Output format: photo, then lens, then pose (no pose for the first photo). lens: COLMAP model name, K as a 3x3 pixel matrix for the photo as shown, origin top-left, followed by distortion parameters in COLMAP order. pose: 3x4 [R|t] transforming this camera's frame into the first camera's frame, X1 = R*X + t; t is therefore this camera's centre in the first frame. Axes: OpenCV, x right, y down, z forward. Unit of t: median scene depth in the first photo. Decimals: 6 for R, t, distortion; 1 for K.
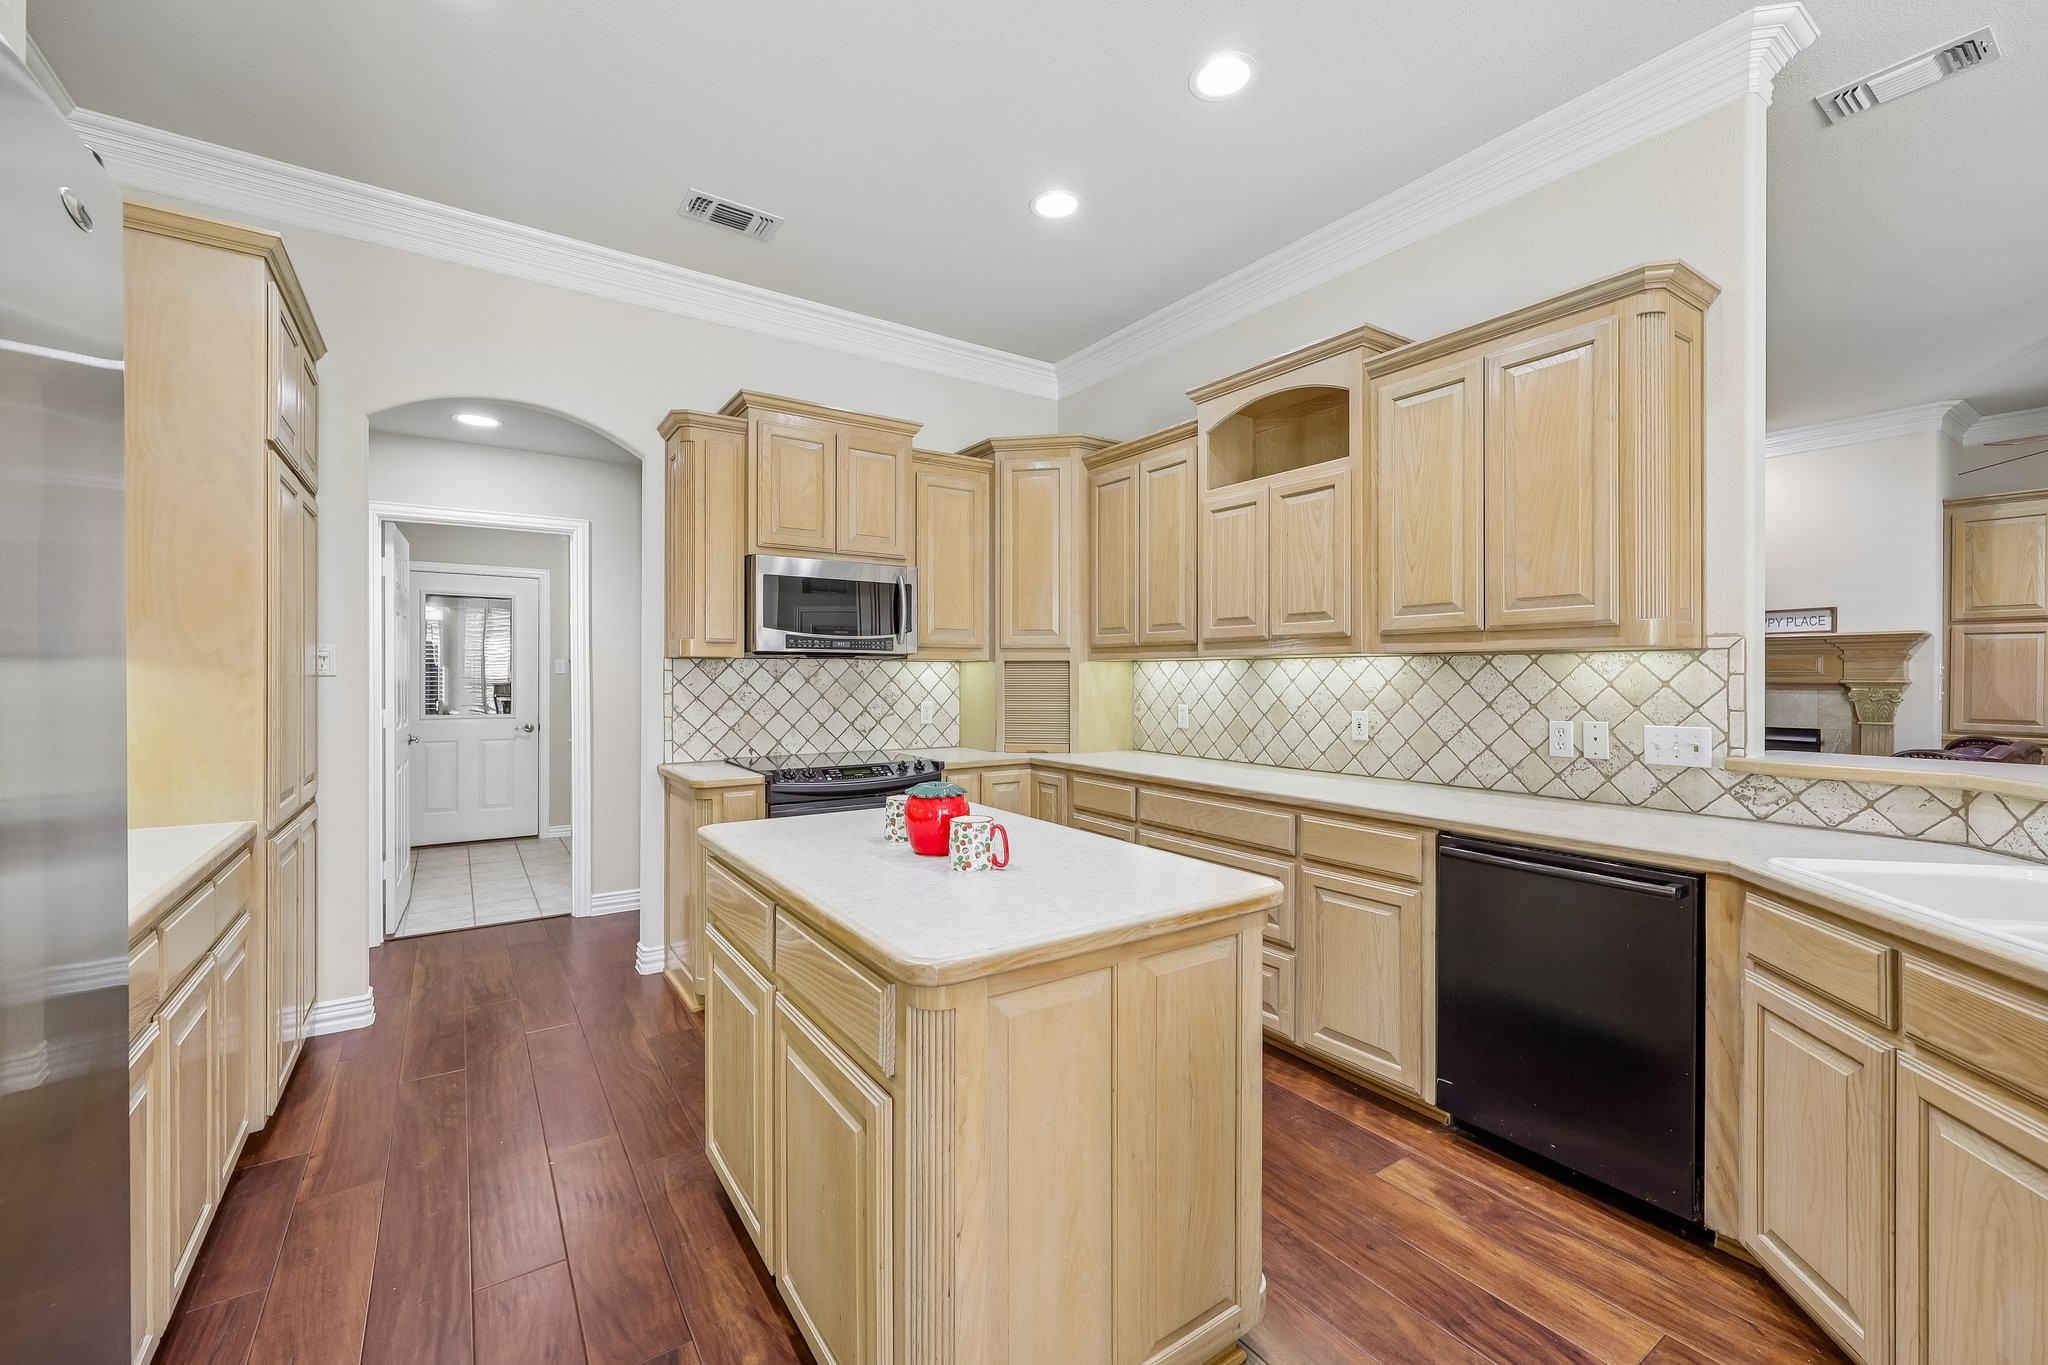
lens RADIAL K [[828.5, 0, 1026.1], [0, 828.5, 679.7], [0, 0, 1]] dist [-0.003362, -0.000540]
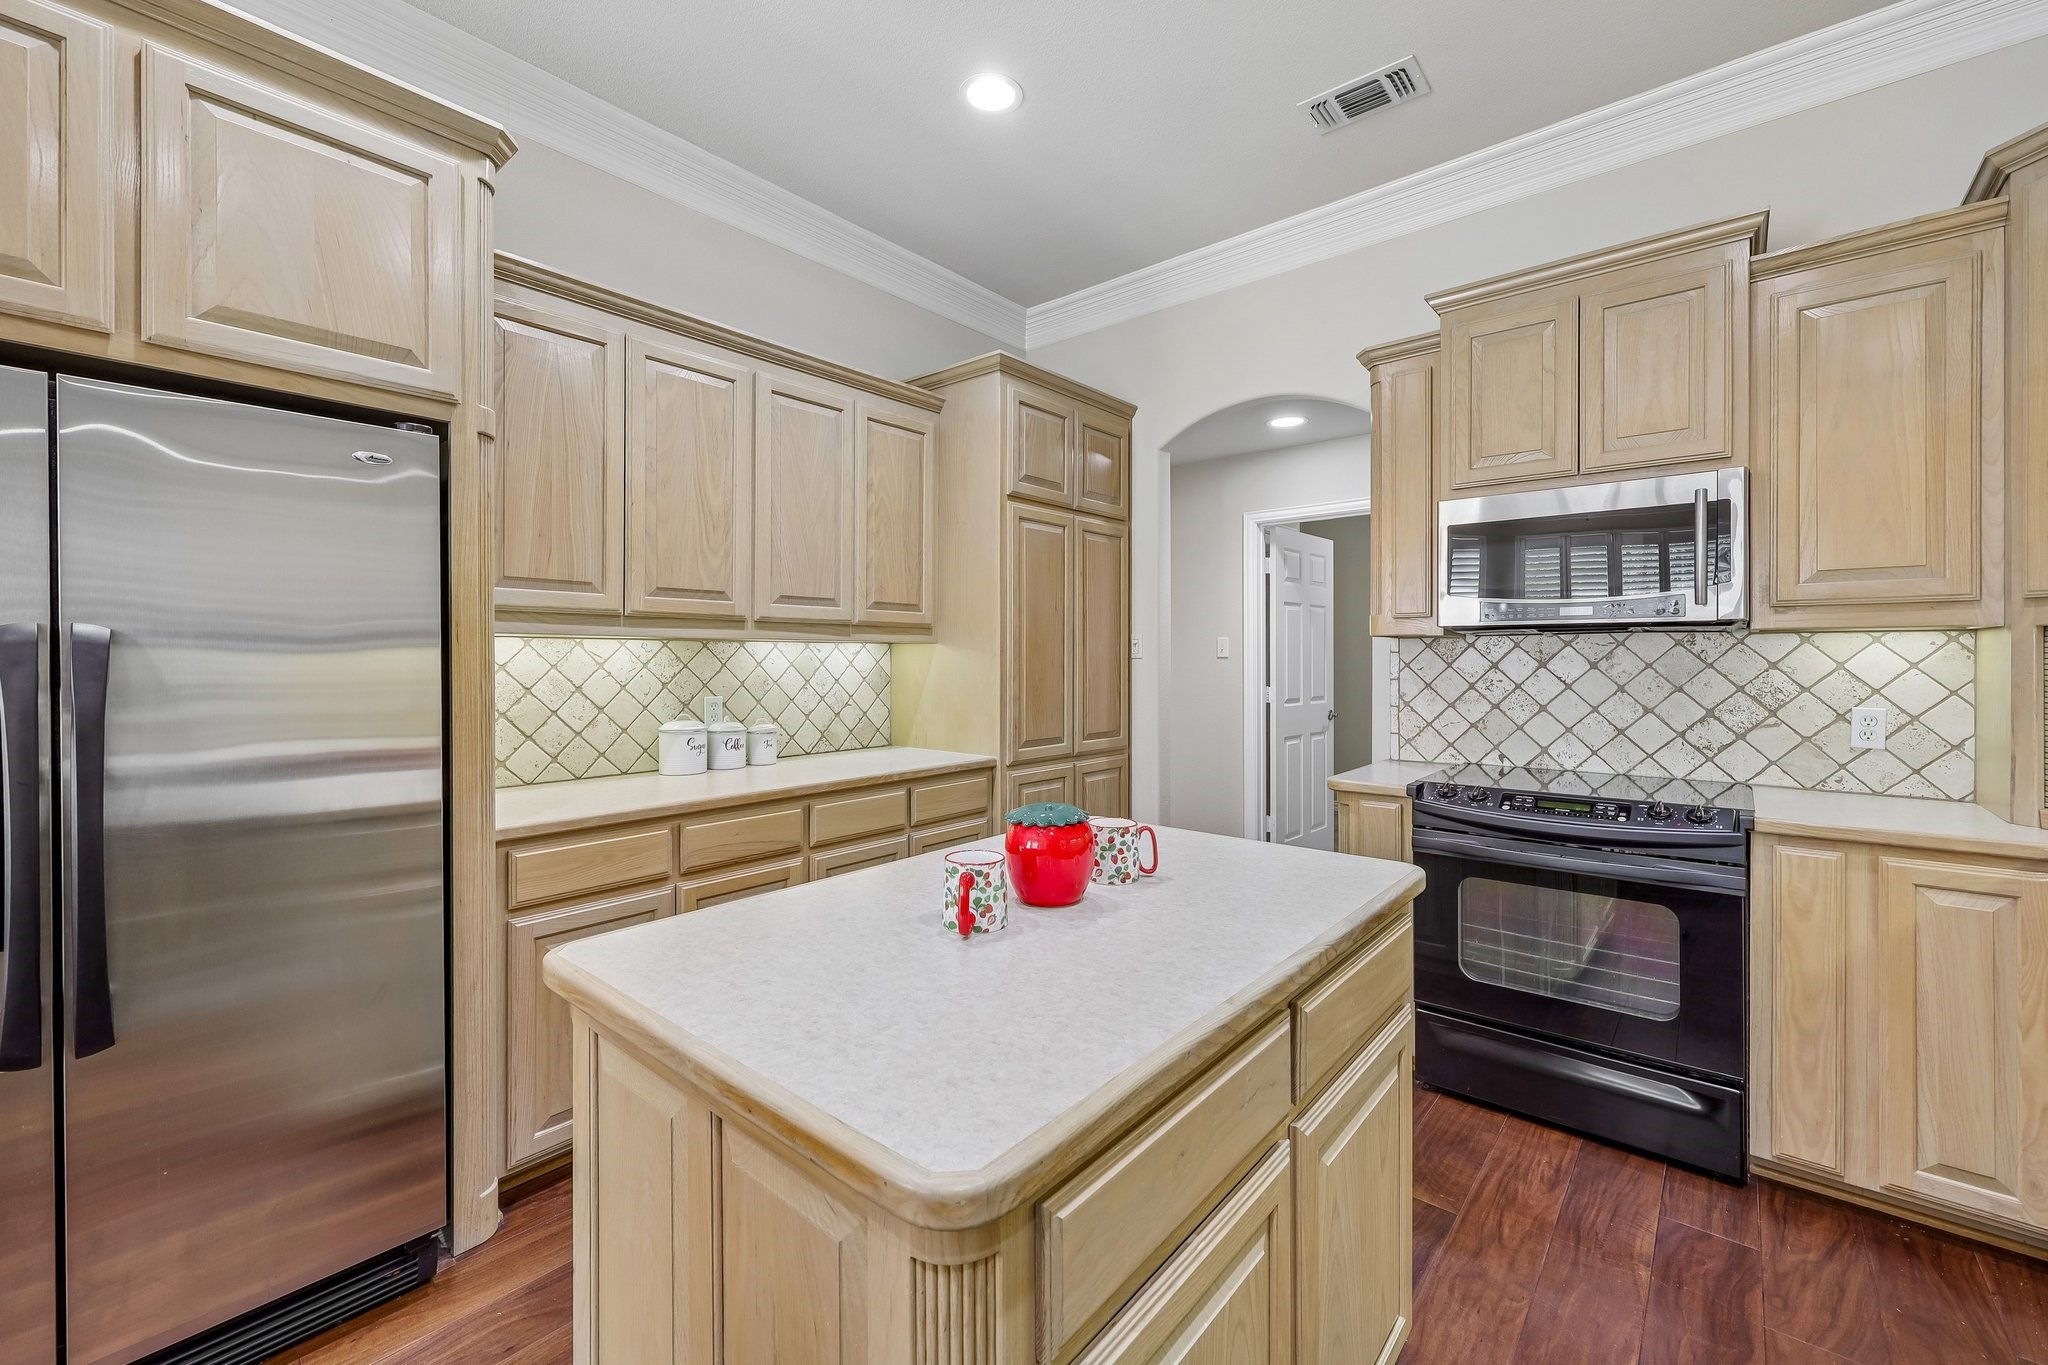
lens RADIAL K [[828.5, 0, 1014.6], [0, 828.5, 661.2], [0, 0, 1]] dist [-0.003362, -0.000540]
pose [[0.252610, 0.004251, -0.967559, 0.285453], [-0.004285, 0.999985, 0.003274, -0.002611], [0.967559, 0.003318, 0.252624, 0.373760]]
